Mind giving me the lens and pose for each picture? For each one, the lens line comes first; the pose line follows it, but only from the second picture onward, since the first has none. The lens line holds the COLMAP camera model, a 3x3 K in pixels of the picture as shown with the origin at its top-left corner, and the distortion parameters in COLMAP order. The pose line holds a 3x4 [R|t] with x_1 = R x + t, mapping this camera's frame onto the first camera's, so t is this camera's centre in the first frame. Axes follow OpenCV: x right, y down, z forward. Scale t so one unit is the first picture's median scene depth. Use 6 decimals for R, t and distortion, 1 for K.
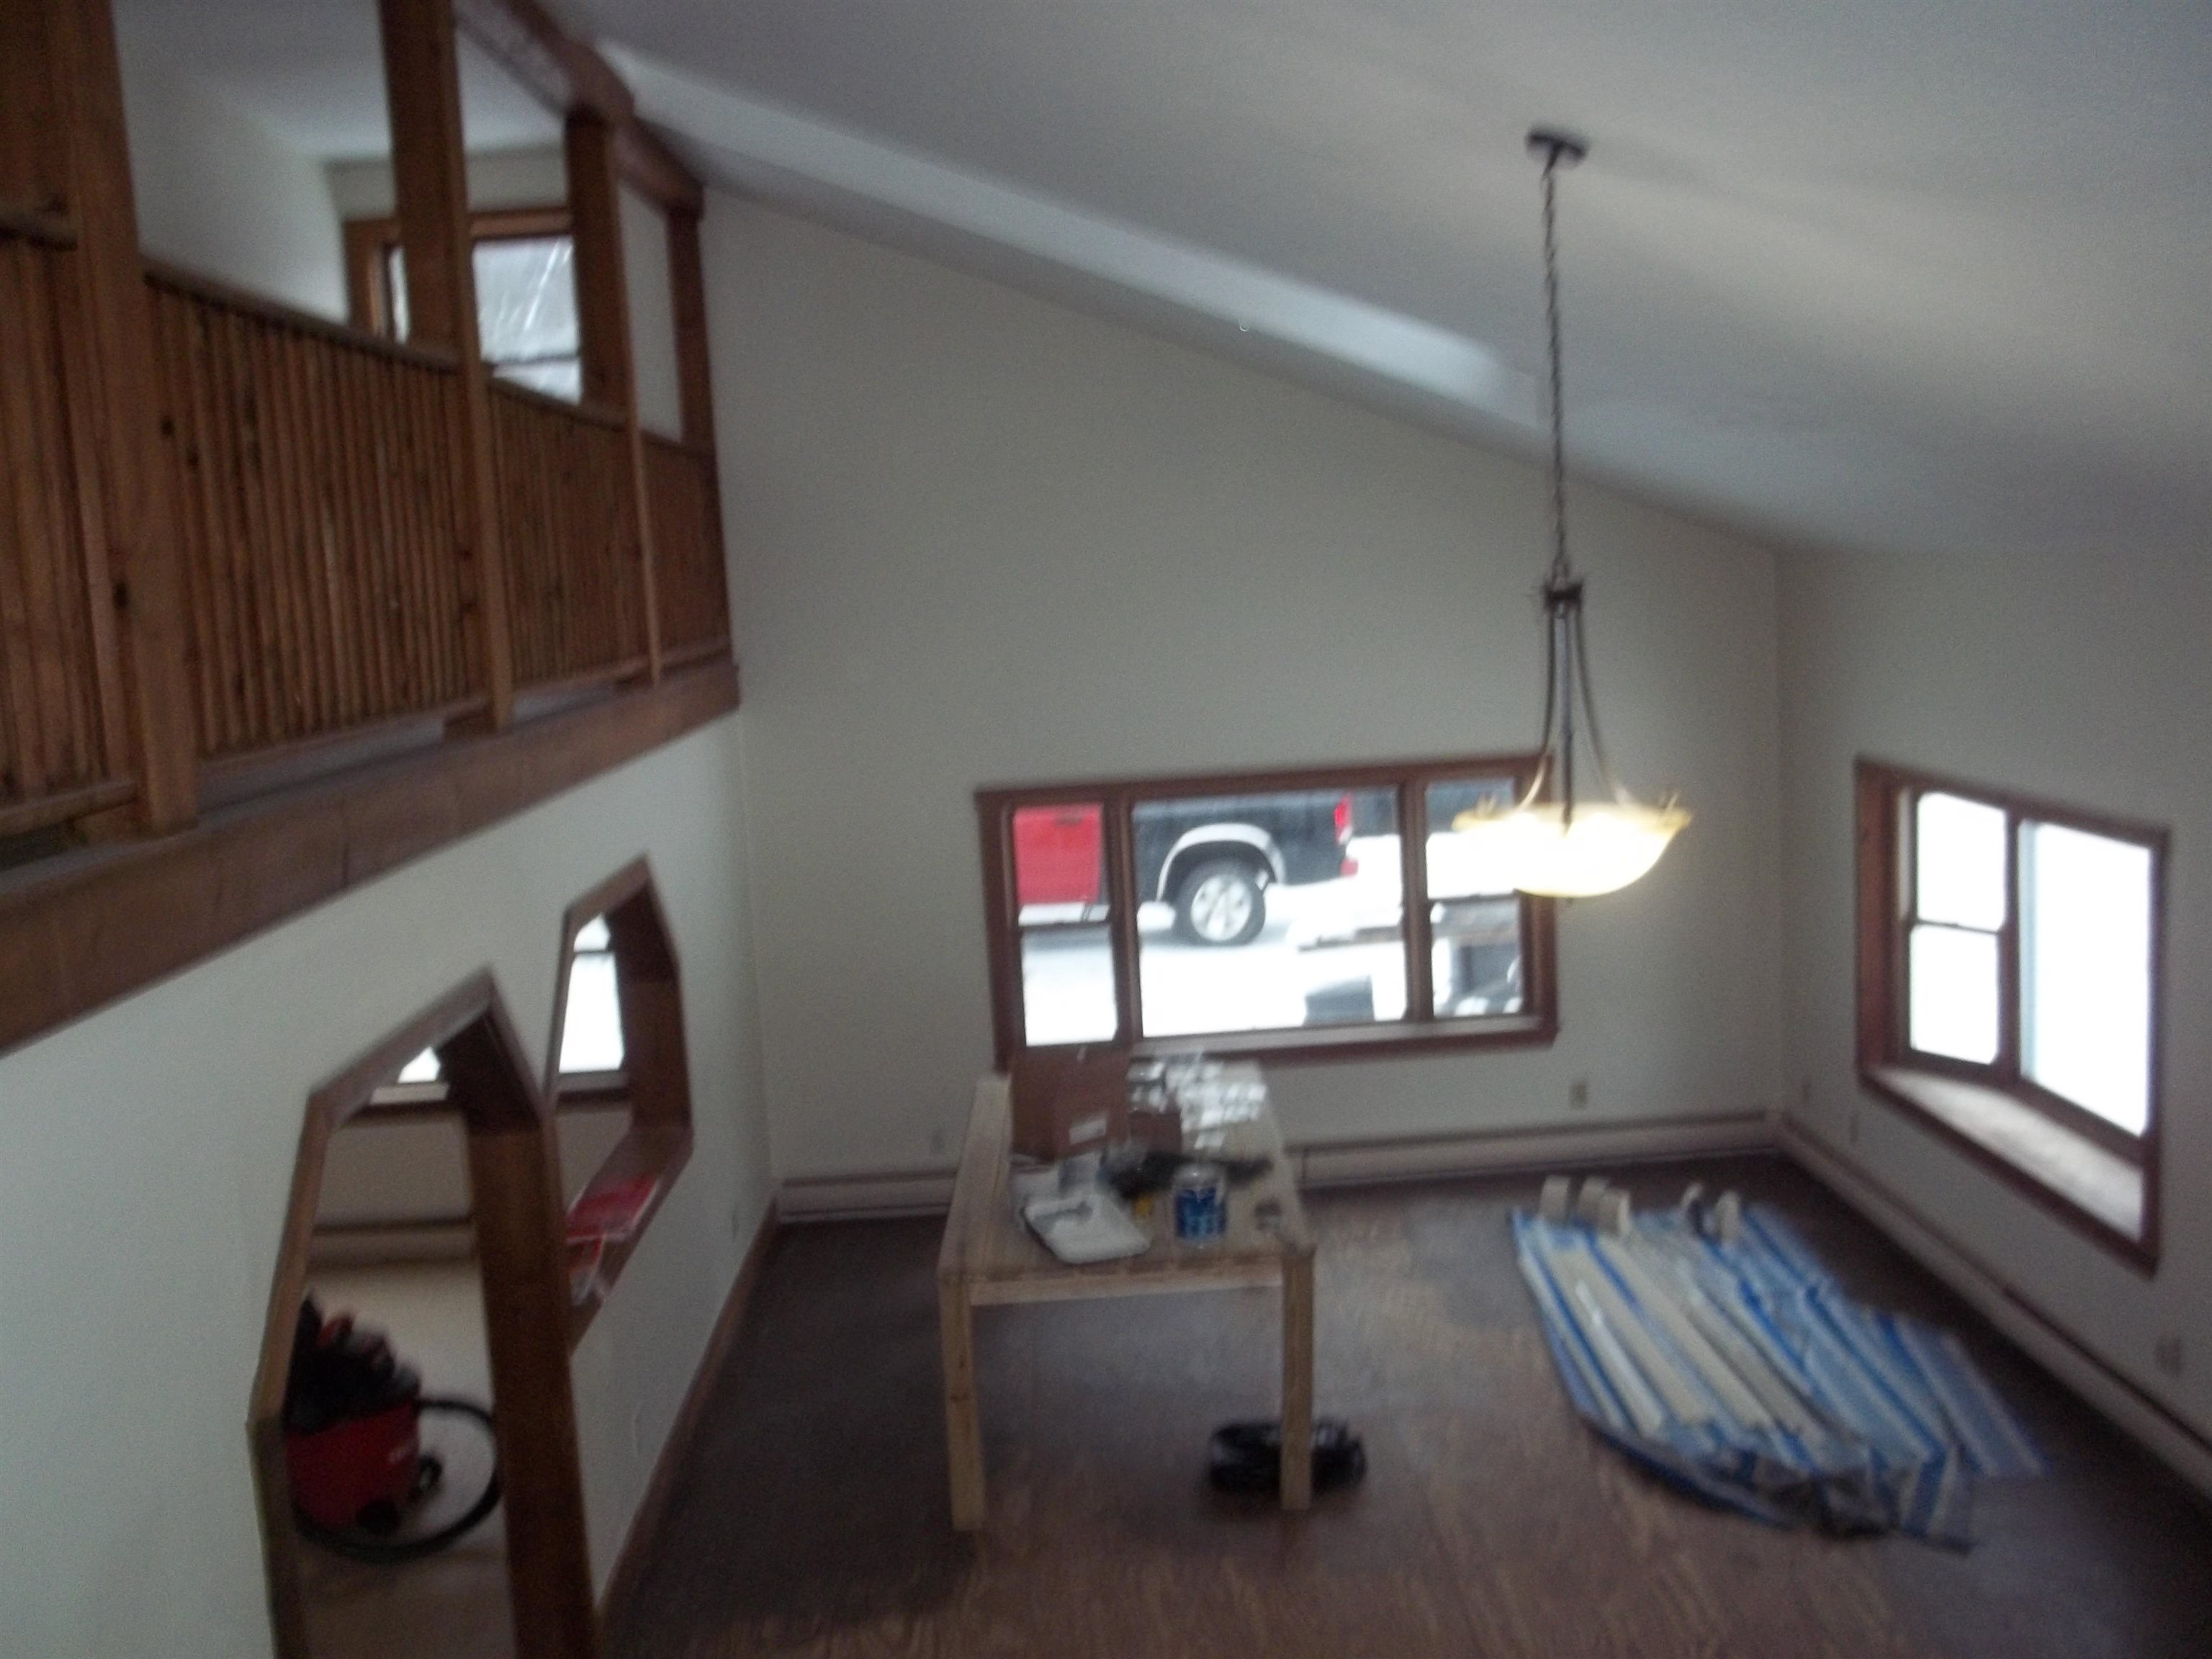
lens RADIAL K [[2160.6, 0, 1106.0], [0, 2160.6, 829.5], [0, 0, 1]] dist [-0.122562, 0.126609]
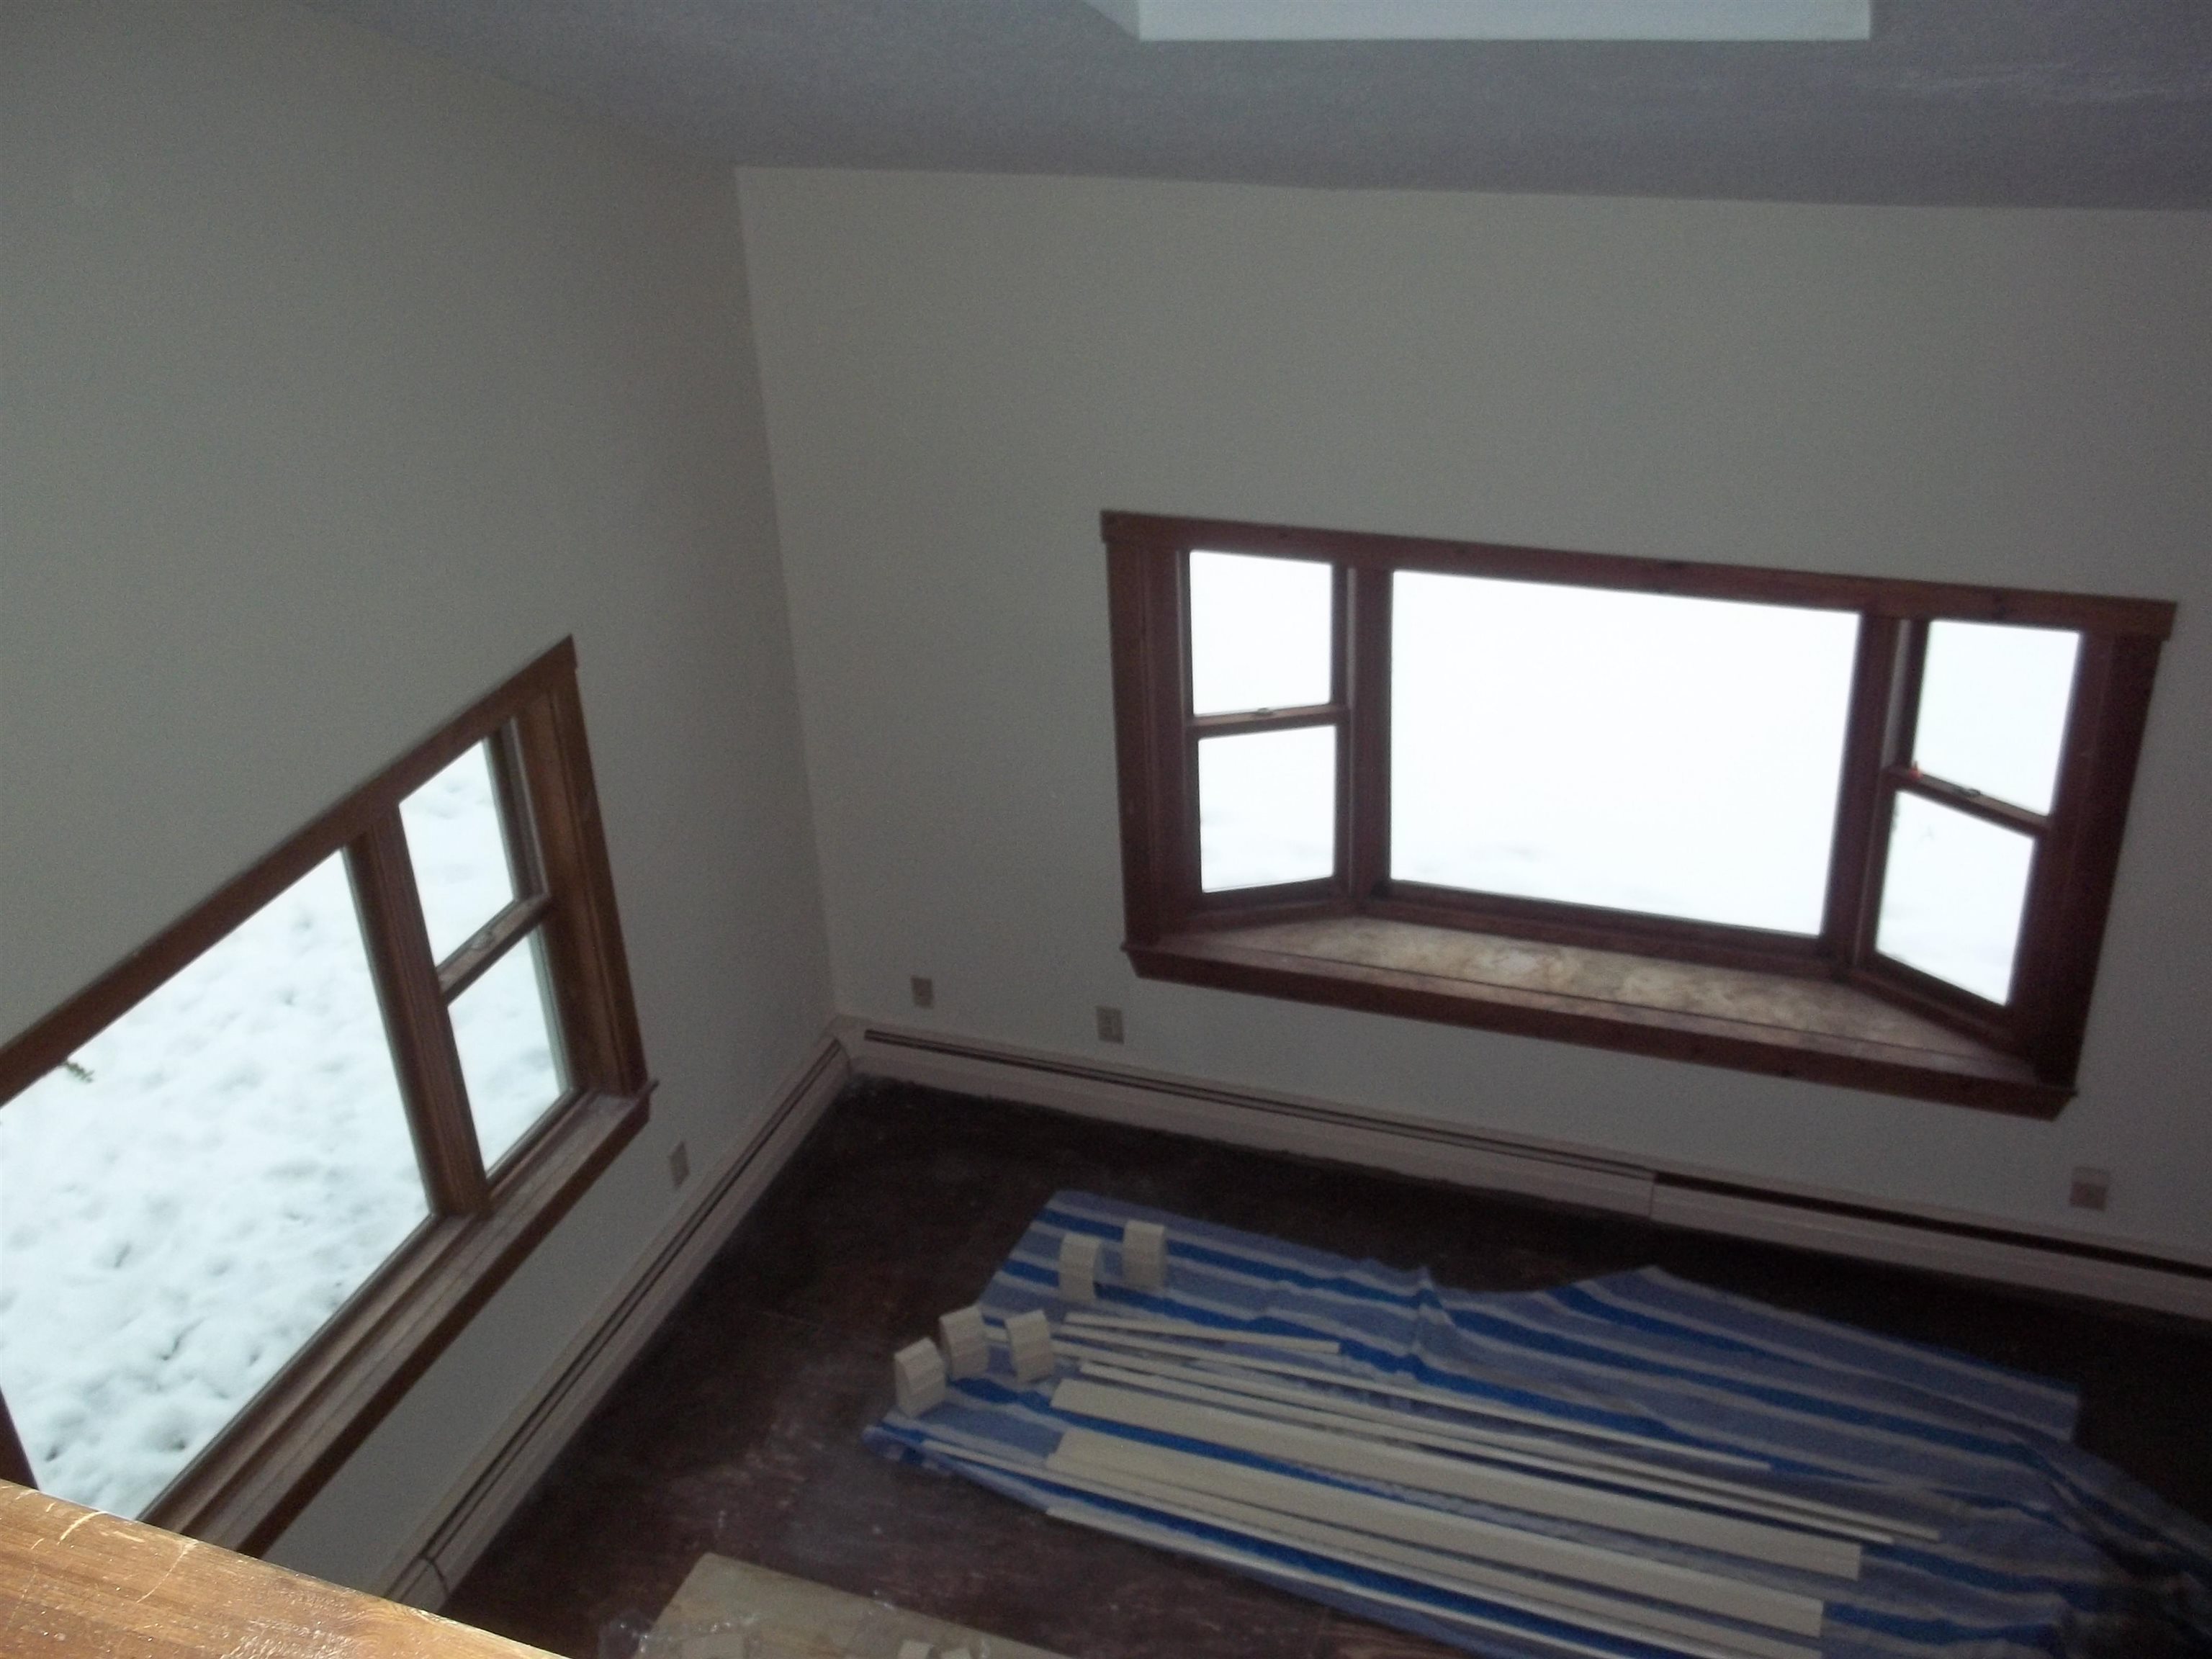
lens RADIAL K [[2160.6, 0, 1106.0], [0, 2160.6, 829.5], [0, 0, 1]] dist [-0.122562, 0.126609]
pose [[0.378005, -0.413240, 0.828459, -0.263409], [0.139316, 0.910055, 0.390374, -0.248614], [-0.915261, -0.032146, 0.401576, 0.947746]]
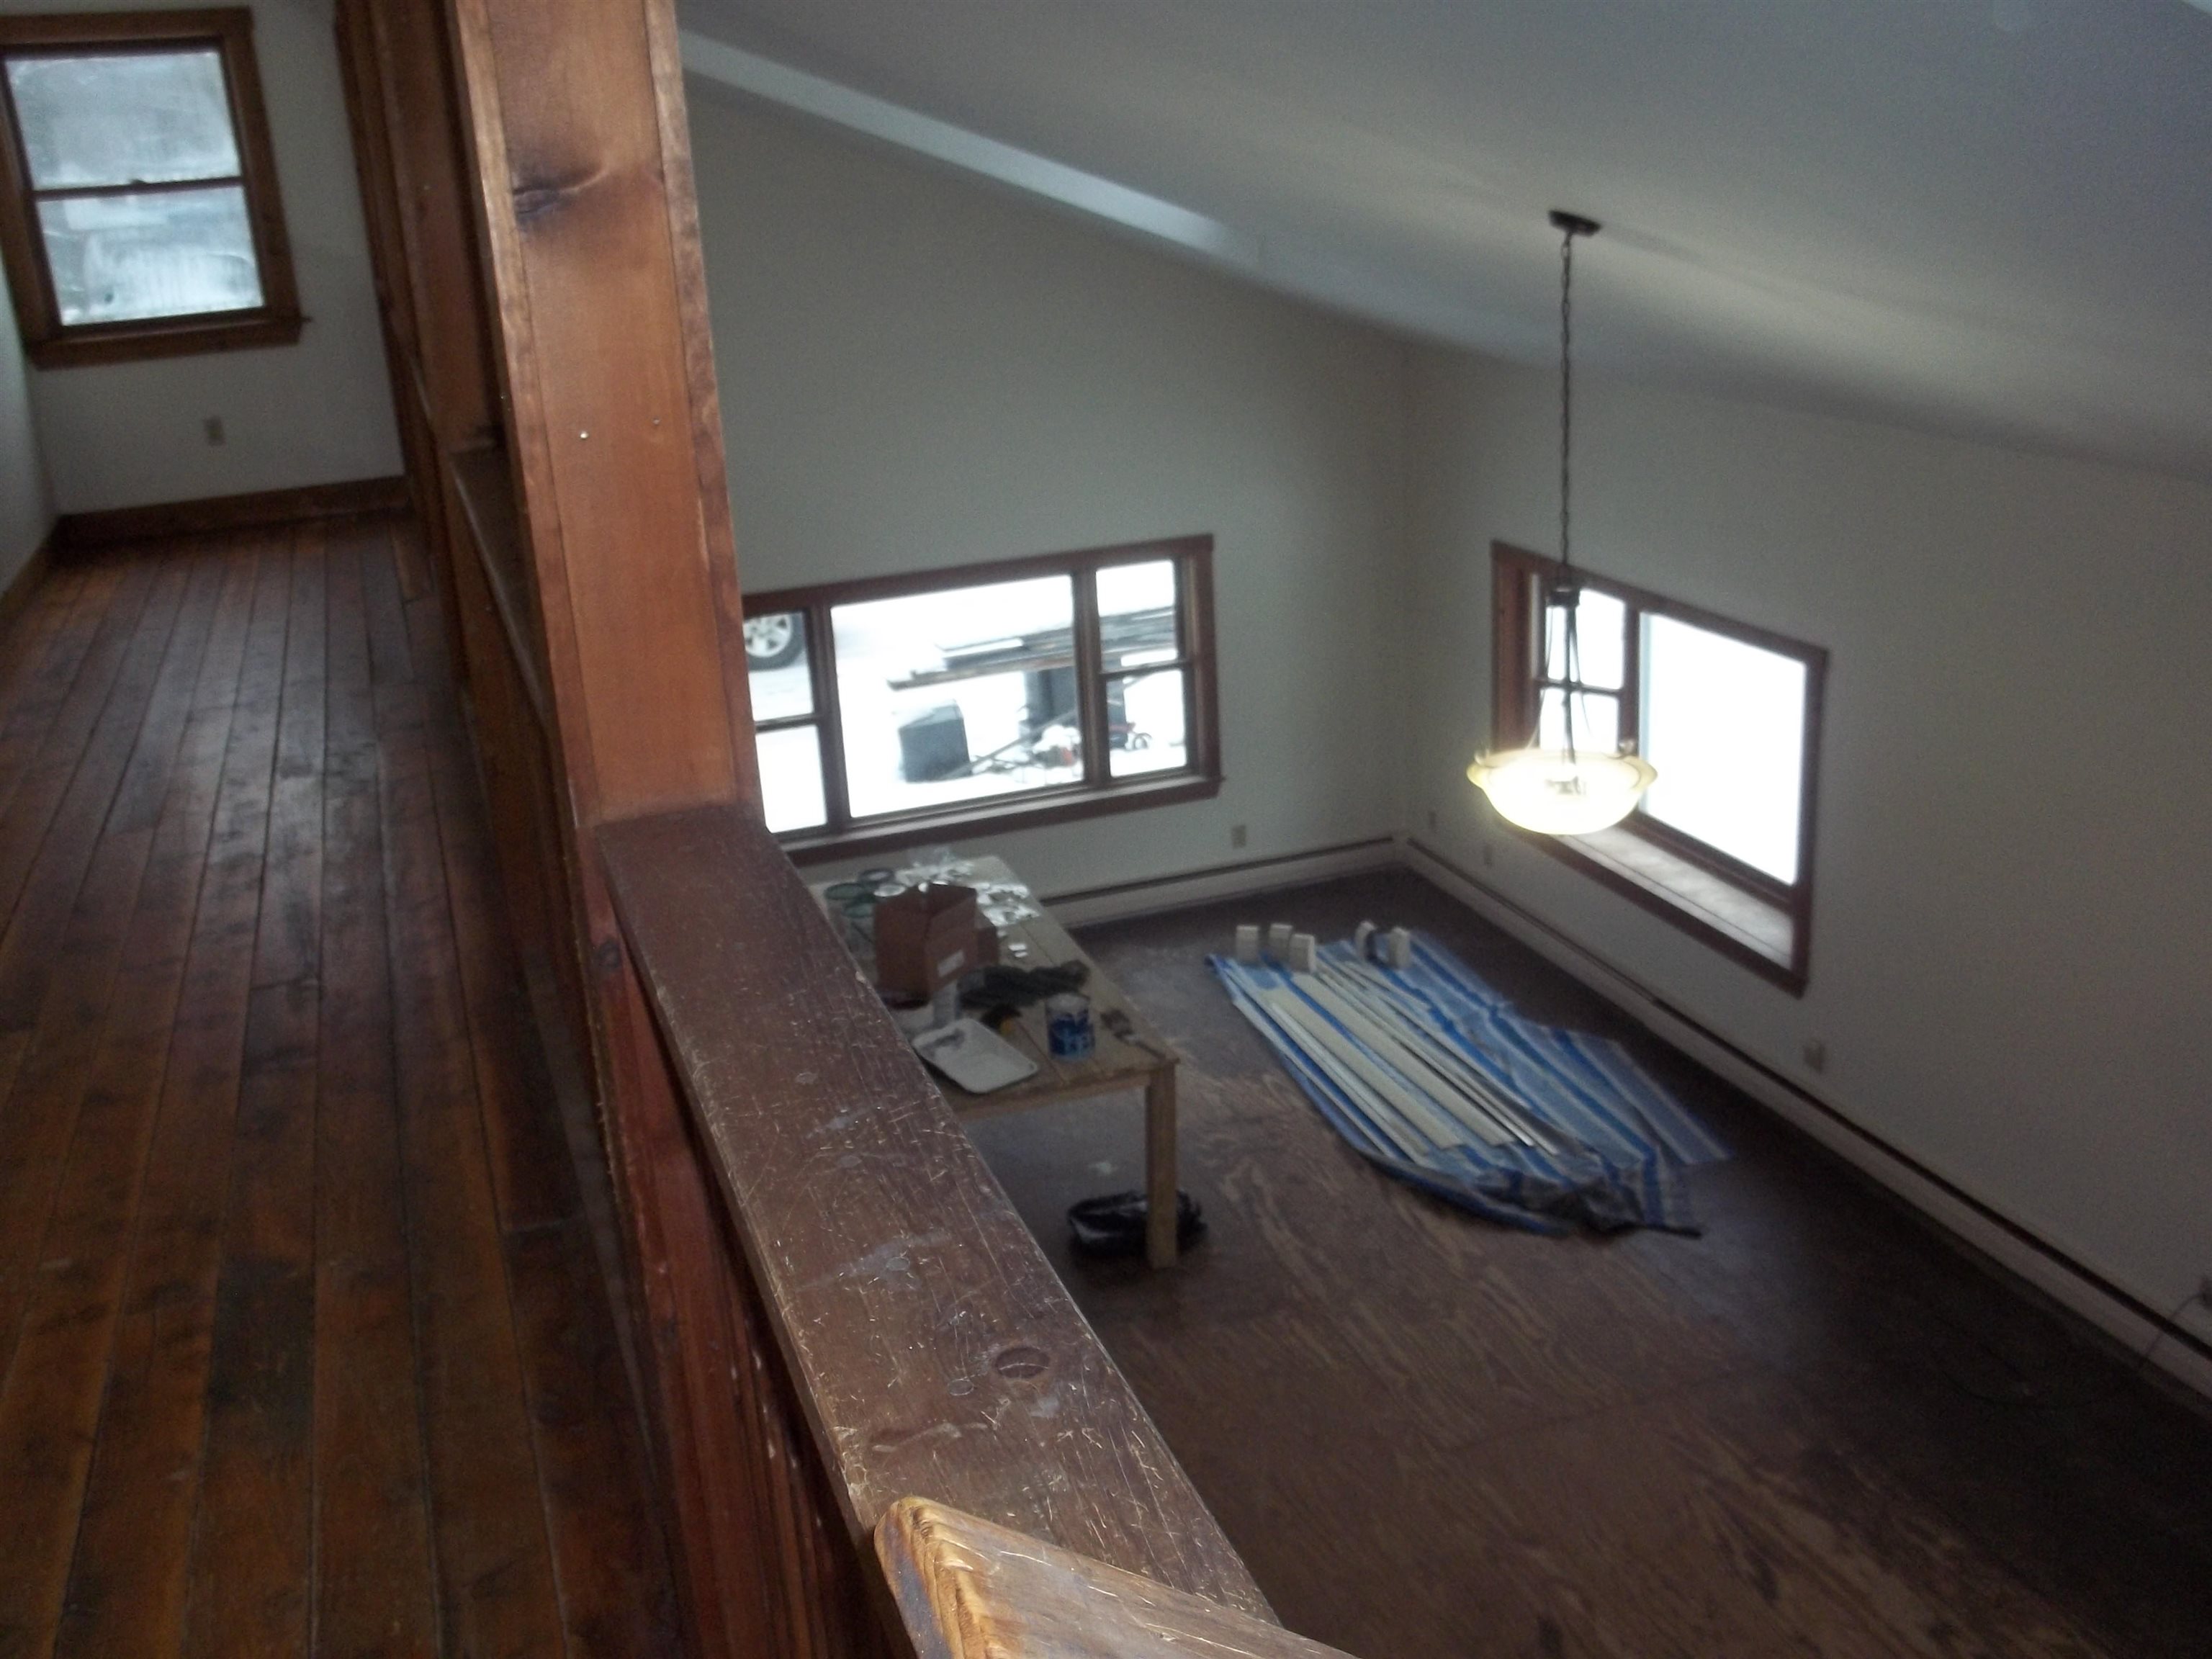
lens RADIAL K [[2160.6, 0, 1106.0], [0, 2160.6, 829.5], [0, 0, 1]] dist [-0.122562, 0.126609]
pose [[0.953851, -0.090135, 0.286433, -0.241385], [0.037960, 0.982428, 0.182740, -0.127725], [-0.297871, -0.163434, 0.940512, -0.056623]]
